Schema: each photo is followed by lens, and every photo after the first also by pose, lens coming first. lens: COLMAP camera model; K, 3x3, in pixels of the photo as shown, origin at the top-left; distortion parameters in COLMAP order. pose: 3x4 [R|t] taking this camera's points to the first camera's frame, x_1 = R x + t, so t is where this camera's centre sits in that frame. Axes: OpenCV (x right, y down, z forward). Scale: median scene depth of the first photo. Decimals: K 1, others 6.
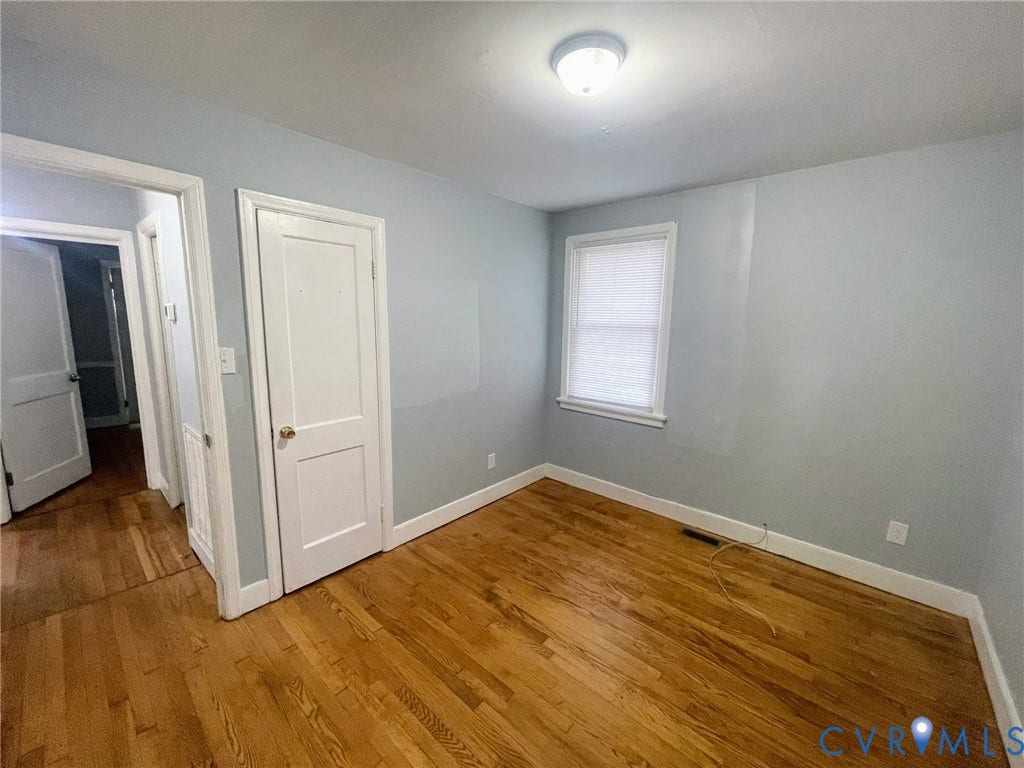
lens RADIAL K [[411.9, 0, 509.7], [0, 411.9, 382.4], [0, 0, 1]] dist [-0.003003, -0.000113]
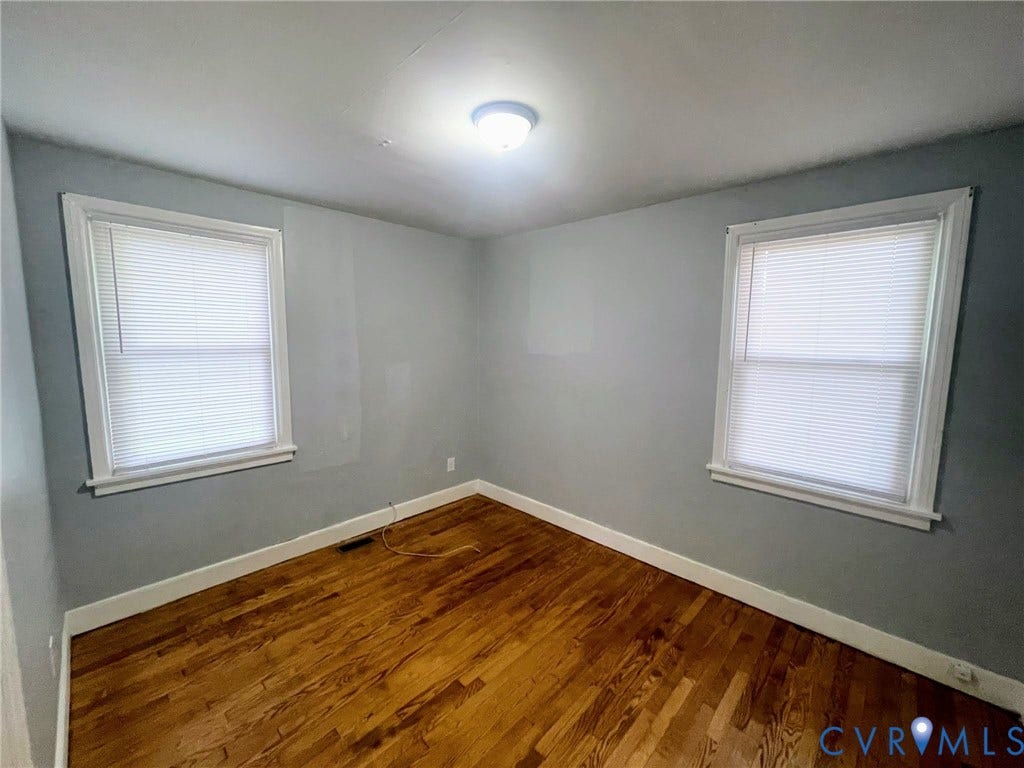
lens RADIAL K [[411.9, 0, 509.7], [0, 411.9, 382.4], [0, 0, 1]] dist [-0.003003, -0.000113]
pose [[0.038082, -0.131446, 0.990592, -0.528687], [0.148233, 0.981086, 0.124486, -0.105986], [-0.988219, 0.142097, 0.056846, 0.520119]]
